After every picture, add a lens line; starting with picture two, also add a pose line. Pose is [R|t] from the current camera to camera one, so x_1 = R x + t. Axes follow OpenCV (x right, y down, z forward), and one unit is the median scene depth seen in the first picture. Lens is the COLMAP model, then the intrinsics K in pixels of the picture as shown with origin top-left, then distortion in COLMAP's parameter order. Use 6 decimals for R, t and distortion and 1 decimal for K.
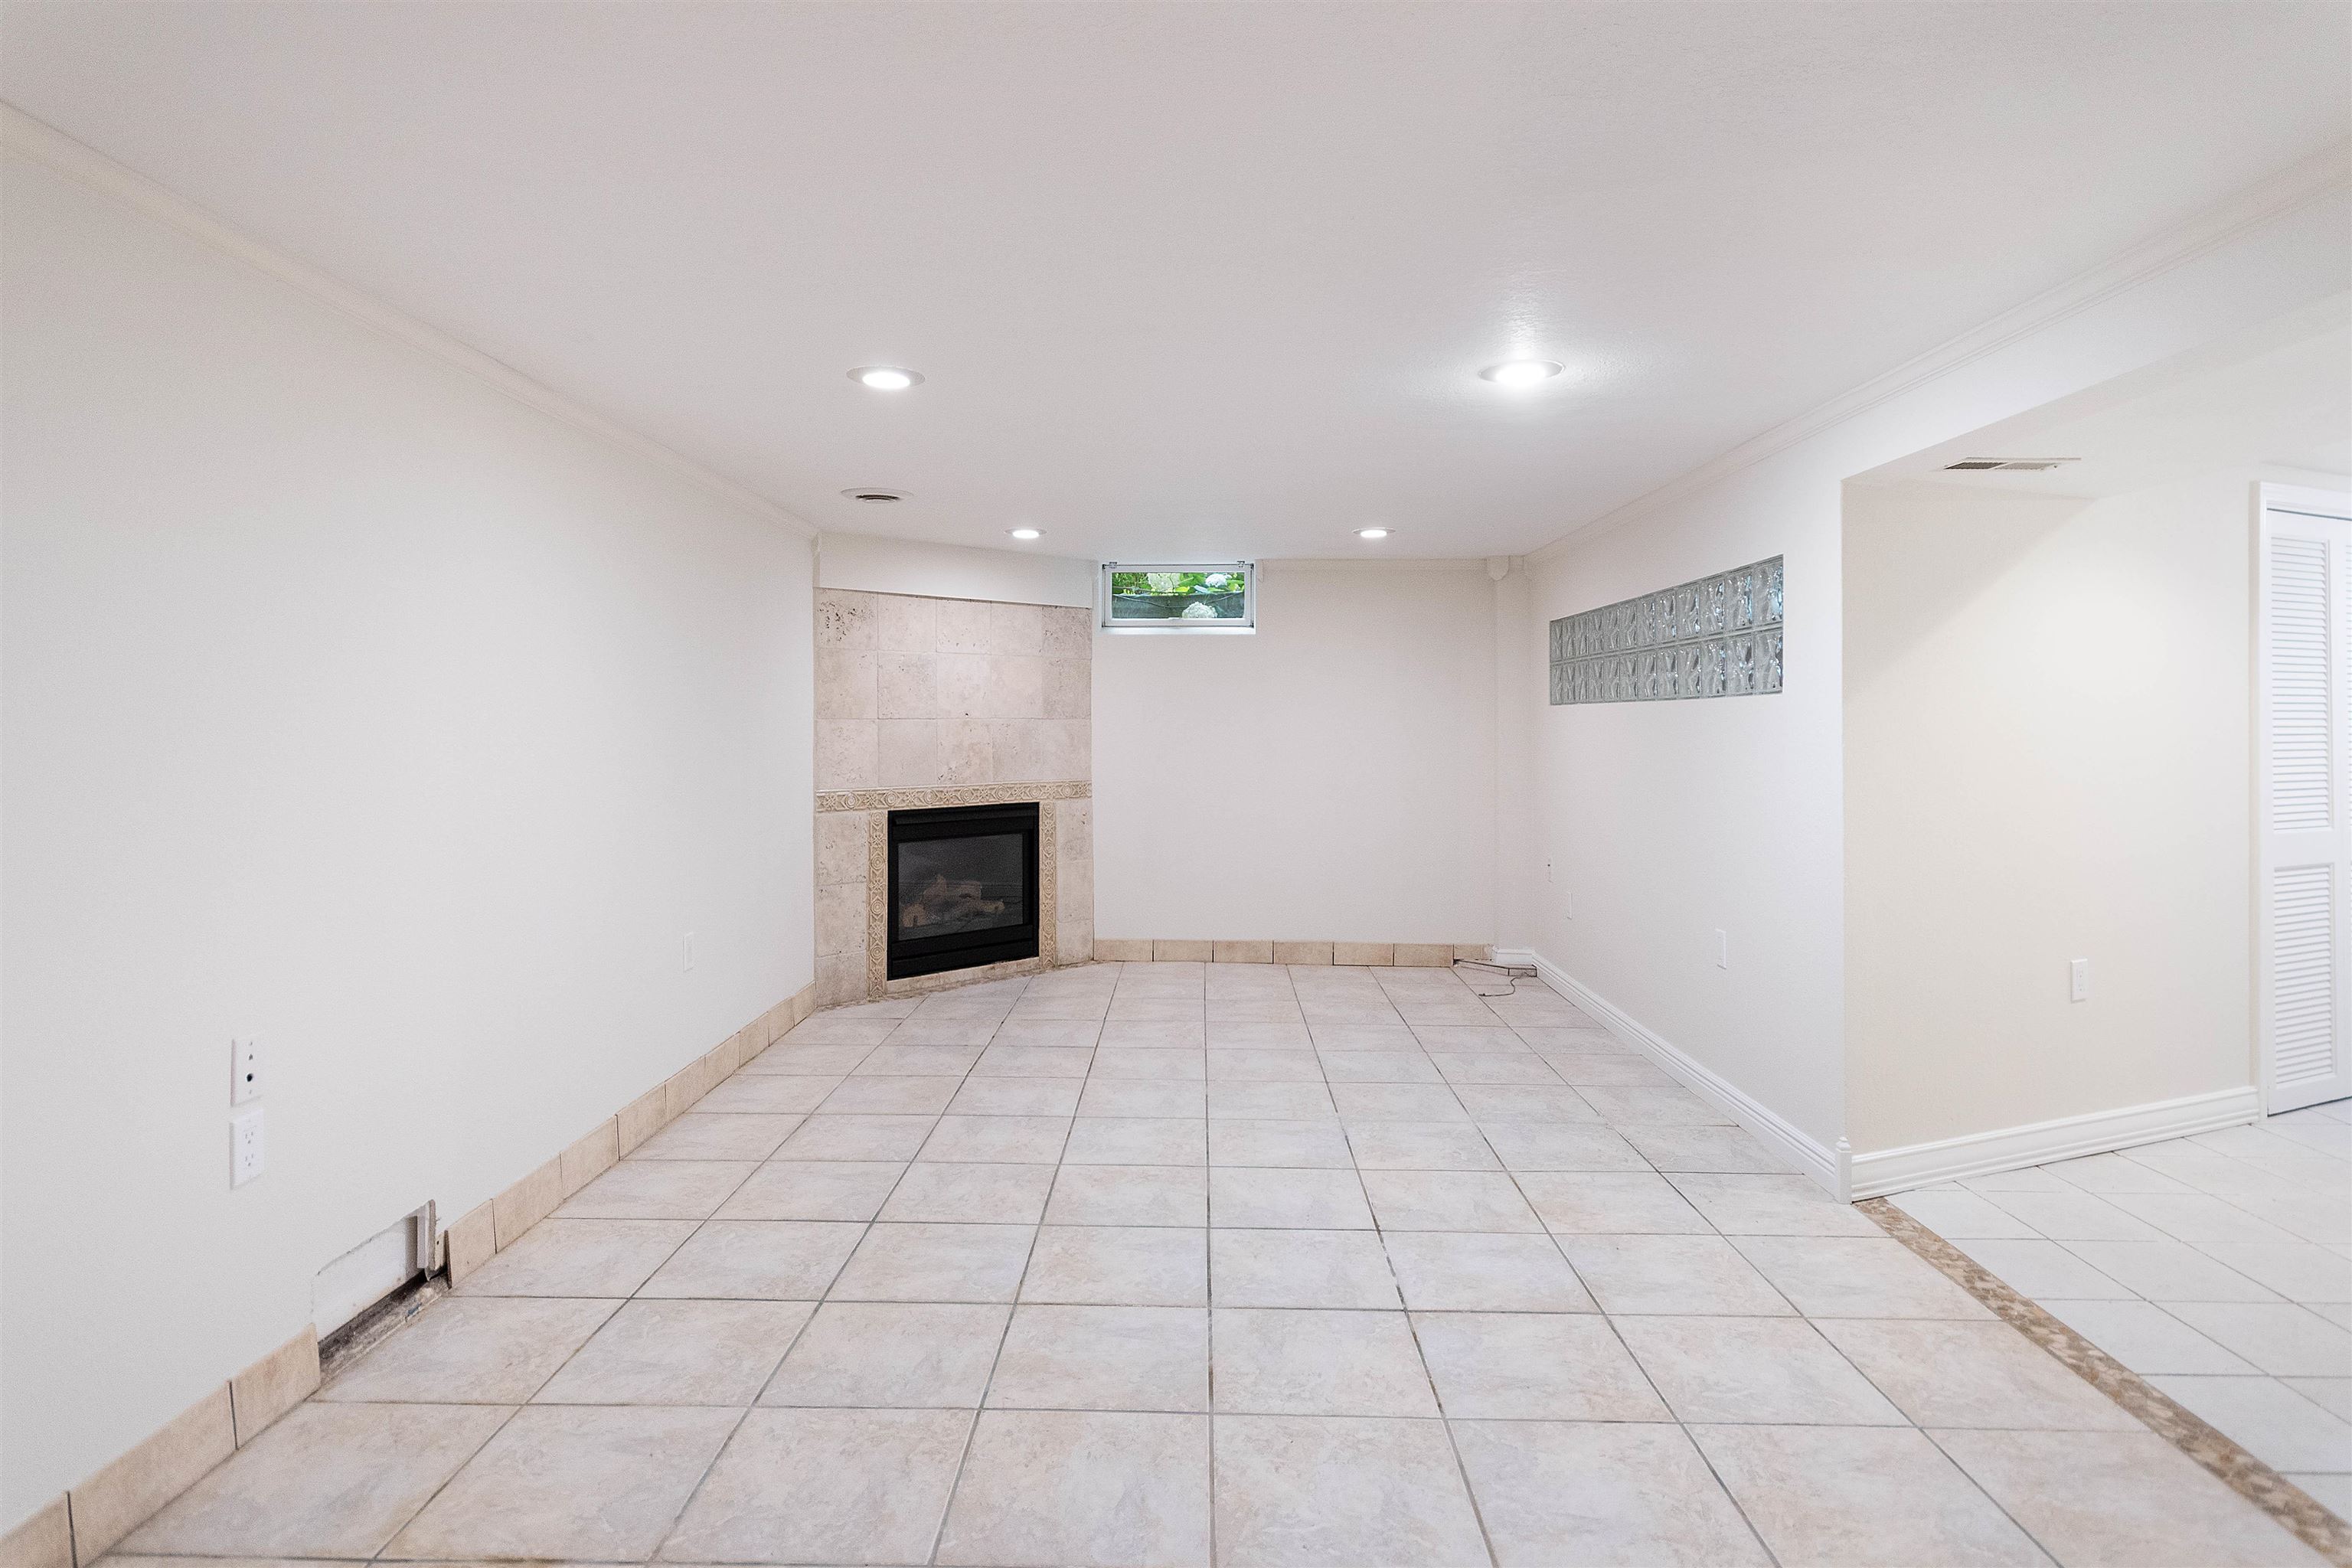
lens RADIAL K [[1259.9, 0, 1178.1], [0, 1259.9, 707.0], [0, 0, 1]] dist [-0.005608, -0.001972]
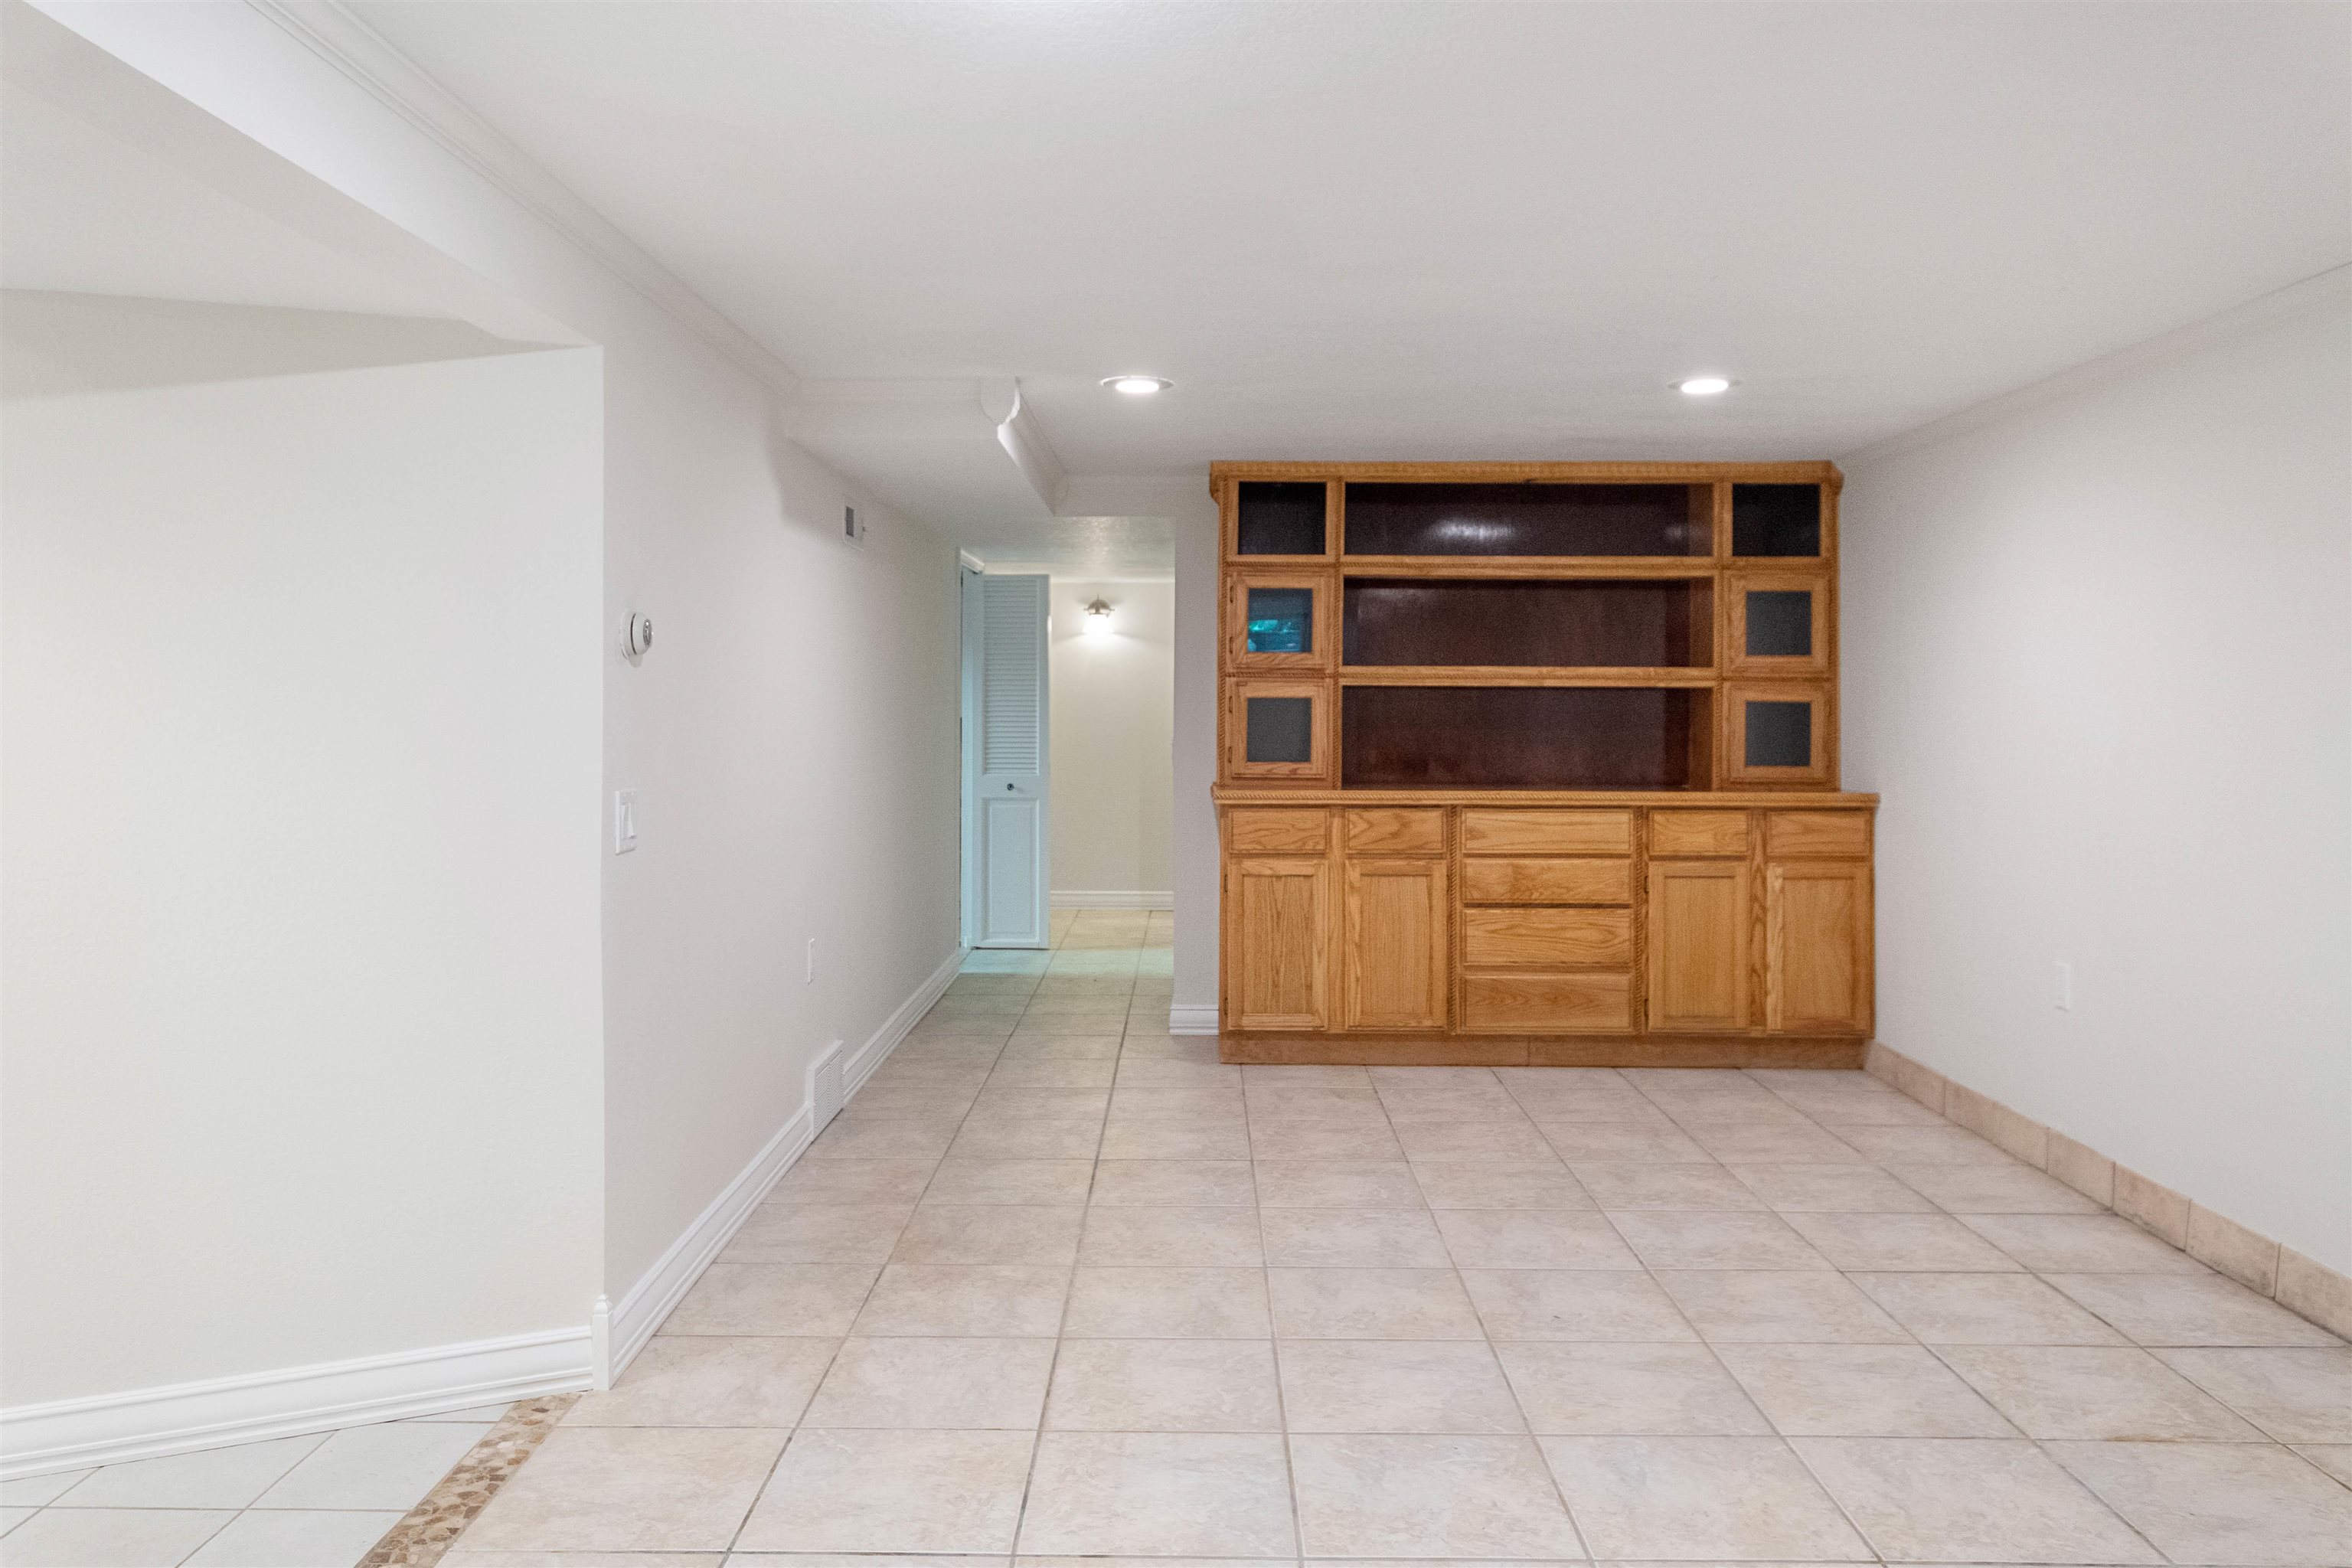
lens RADIAL K [[1675.9, 0, 1172.2], [0, 1675.9, 703.2], [0, 0, 1]] dist [-0.003685, -0.003181]
pose [[-0.999997, -0.002132, -0.000945, 0.124174], [-0.002122, 0.999942, -0.010528, 0.011303], [0.000968, -0.010526, -0.999944, 0.872135]]
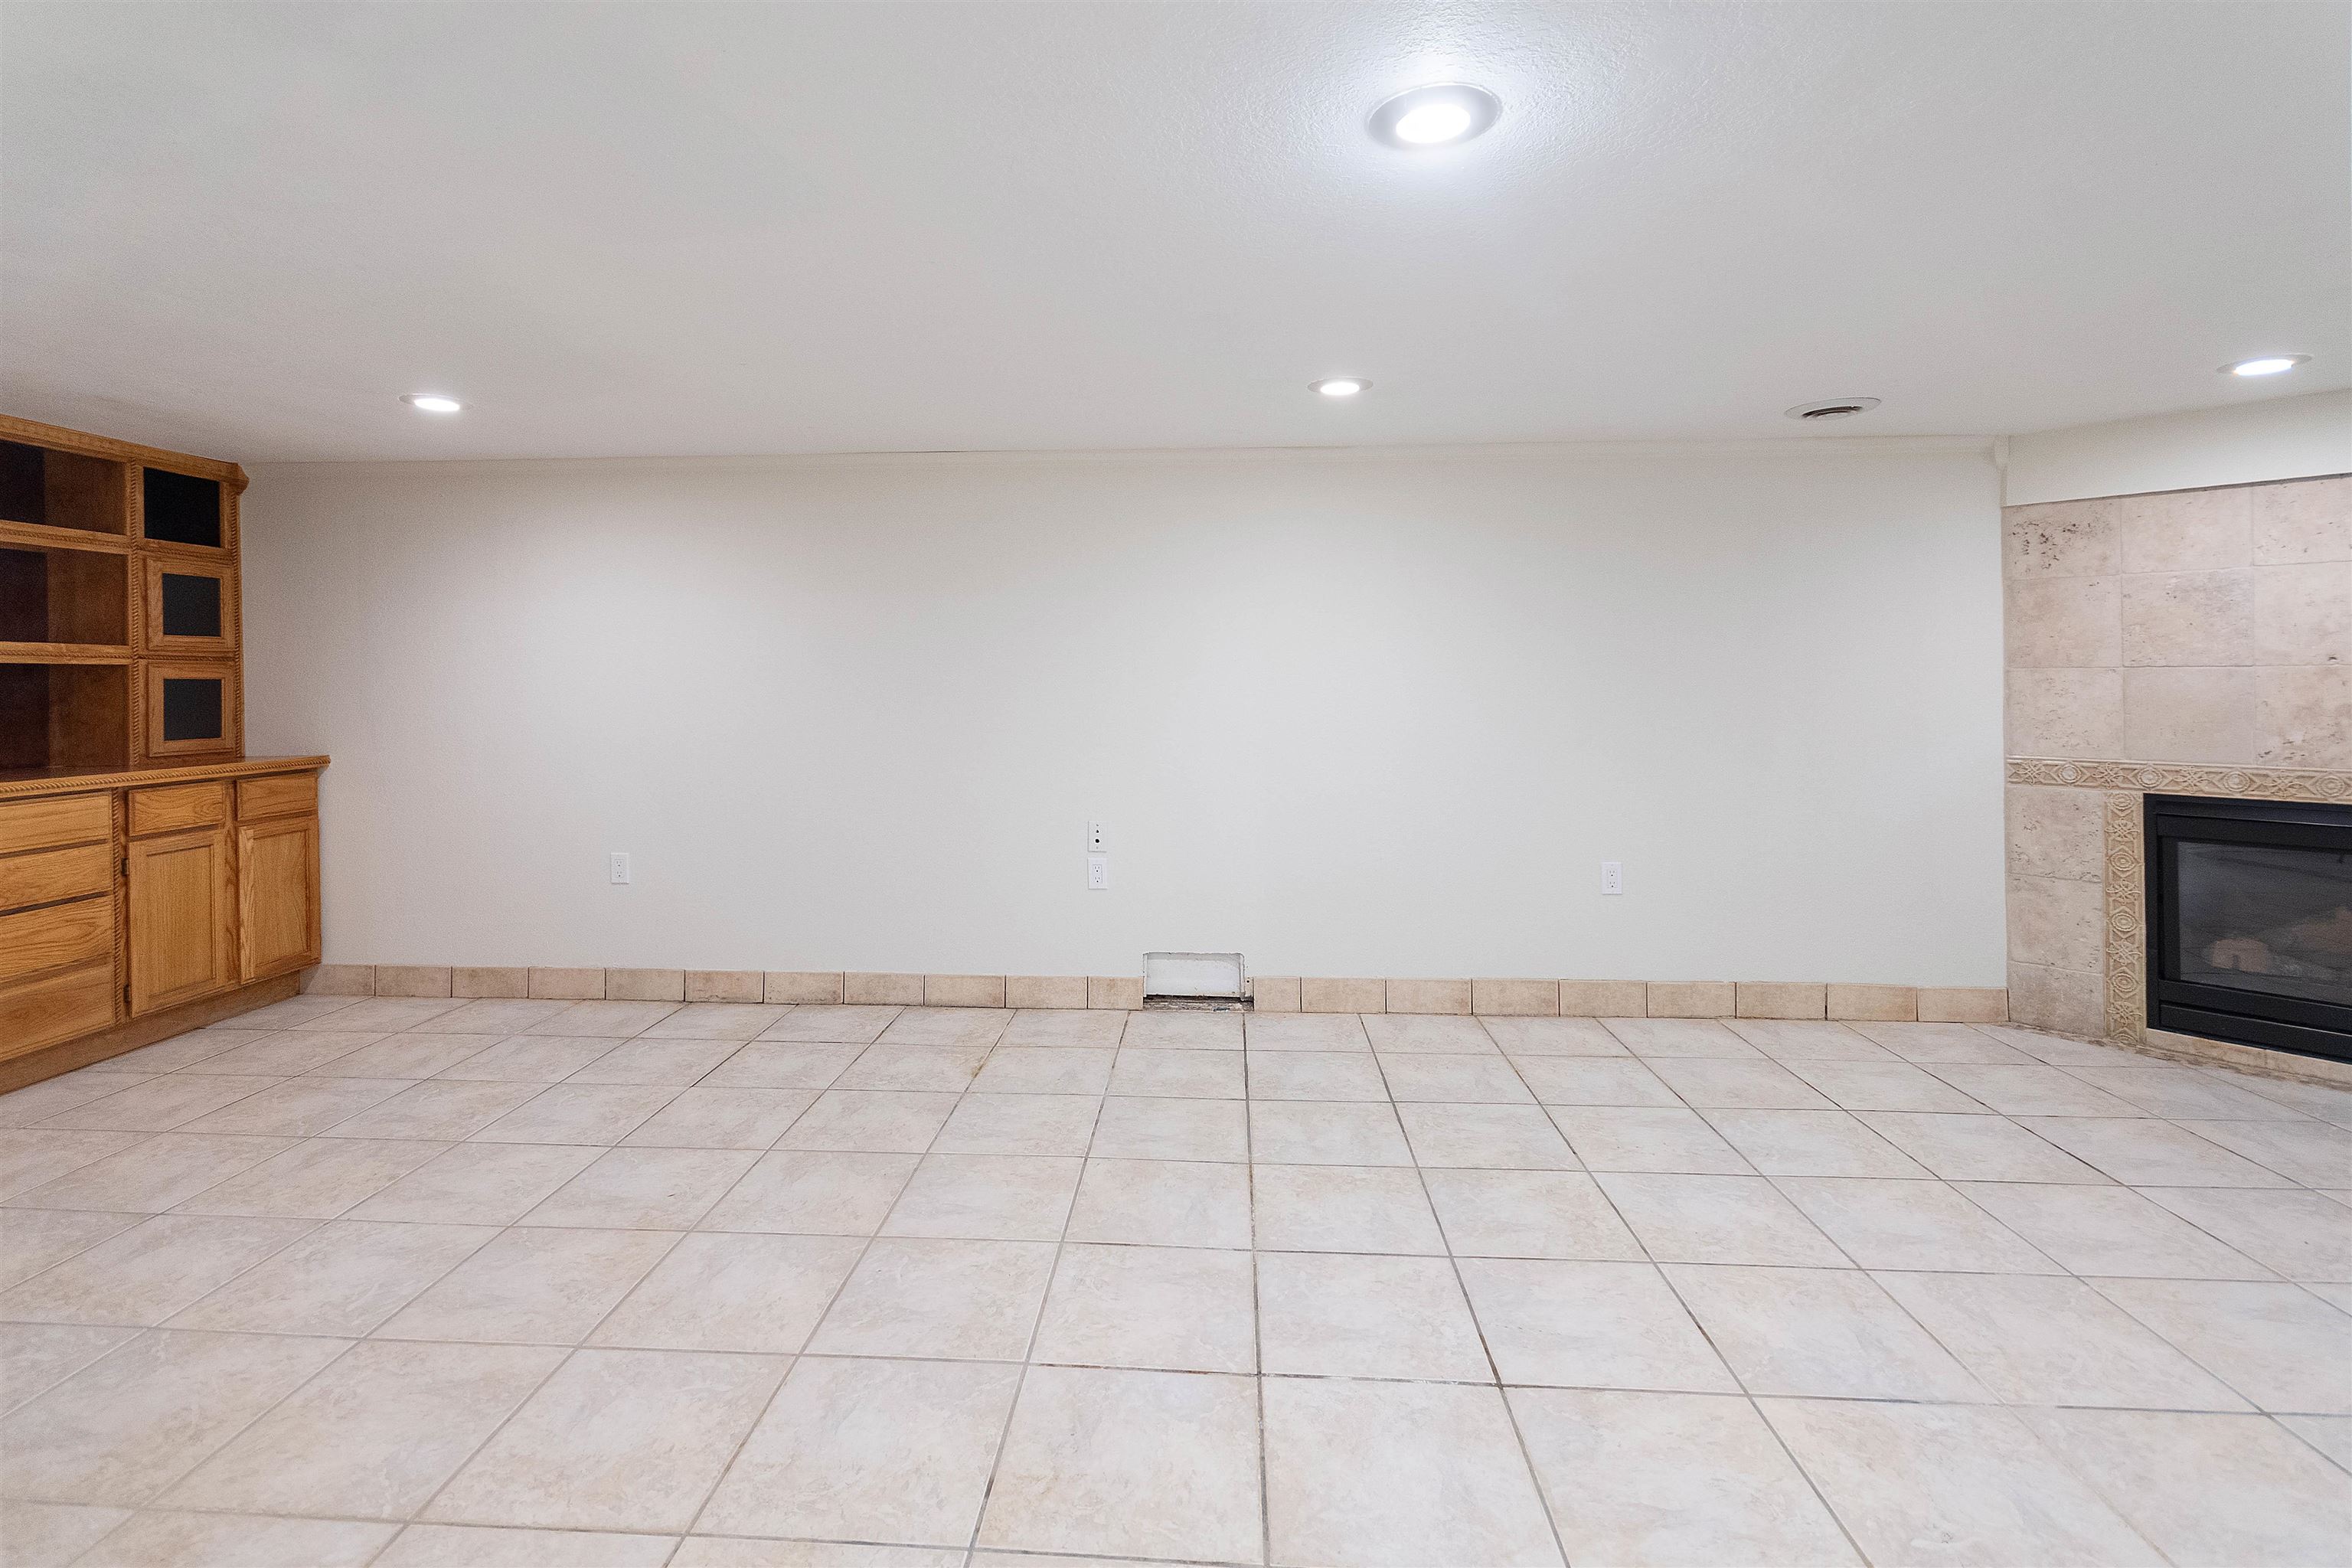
lens RADIAL K [[1091.4, 0, 1138.3], [0, 1091.4, 663.3], [0, 0, 1]] dist [0.013344, -0.008019]
pose [[-0.057449, -0.010498, -0.998293, 0.457414], [0.015356, 0.999817, -0.011397, 0.006040], [0.998230, -0.015985, -0.057277, 0.481281]]
